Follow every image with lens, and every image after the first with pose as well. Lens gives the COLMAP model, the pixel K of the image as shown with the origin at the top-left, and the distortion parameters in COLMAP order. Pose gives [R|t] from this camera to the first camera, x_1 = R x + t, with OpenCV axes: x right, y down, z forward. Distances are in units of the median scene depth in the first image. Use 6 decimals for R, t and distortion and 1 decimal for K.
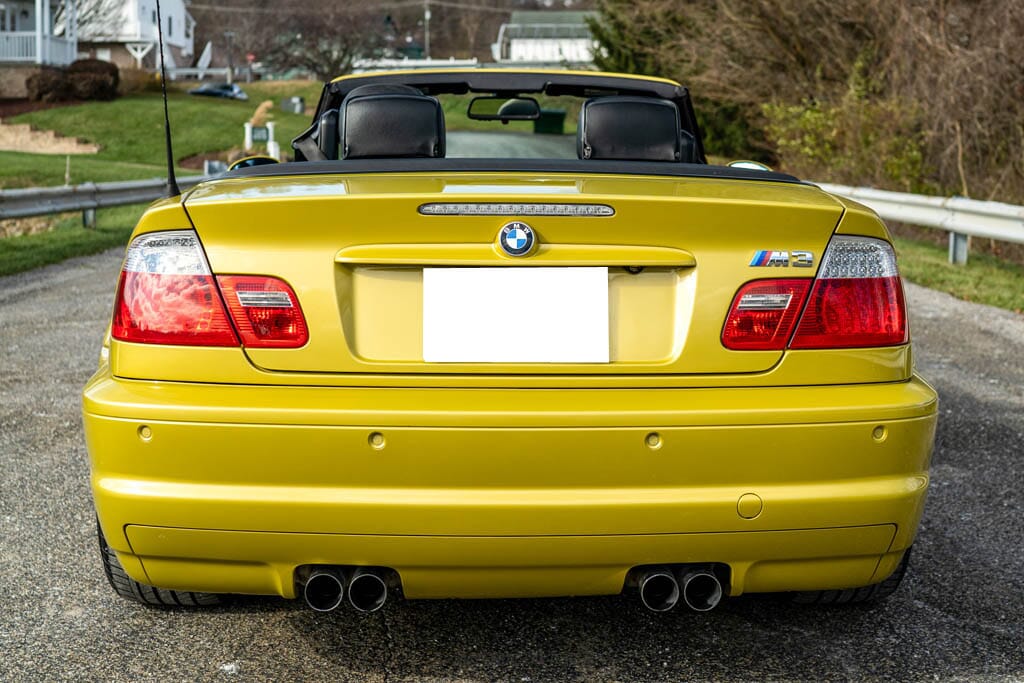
lens RADIAL K [[2729.7, 0, 512.0], [0, 2729.7, 338.4], [0, 0, 1]] dist [-0.181037, 0.000000]
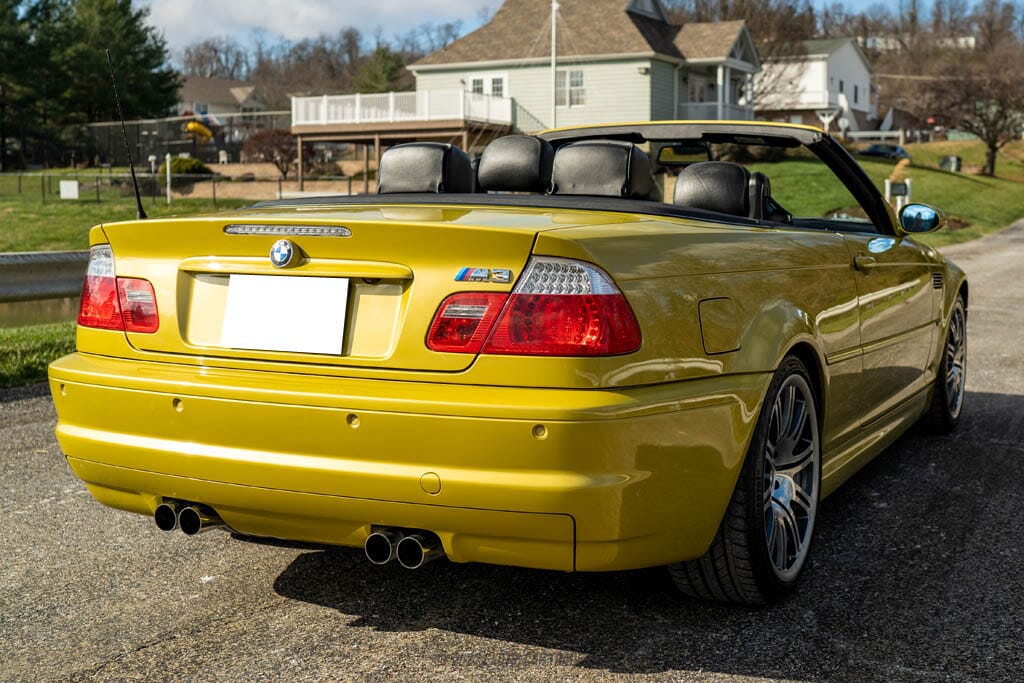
lens RADIAL K [[2729.7, 0, 511.8], [0, 2729.7, 344.3], [0, 0, 1]] dist [-0.181037, 0.000000]
pose [[0.650915, 0.033329, -0.758419, 0.941979], [-0.059509, 0.998202, -0.007207, 0.007469], [0.756815, 0.049824, 0.651728, 0.240288]]
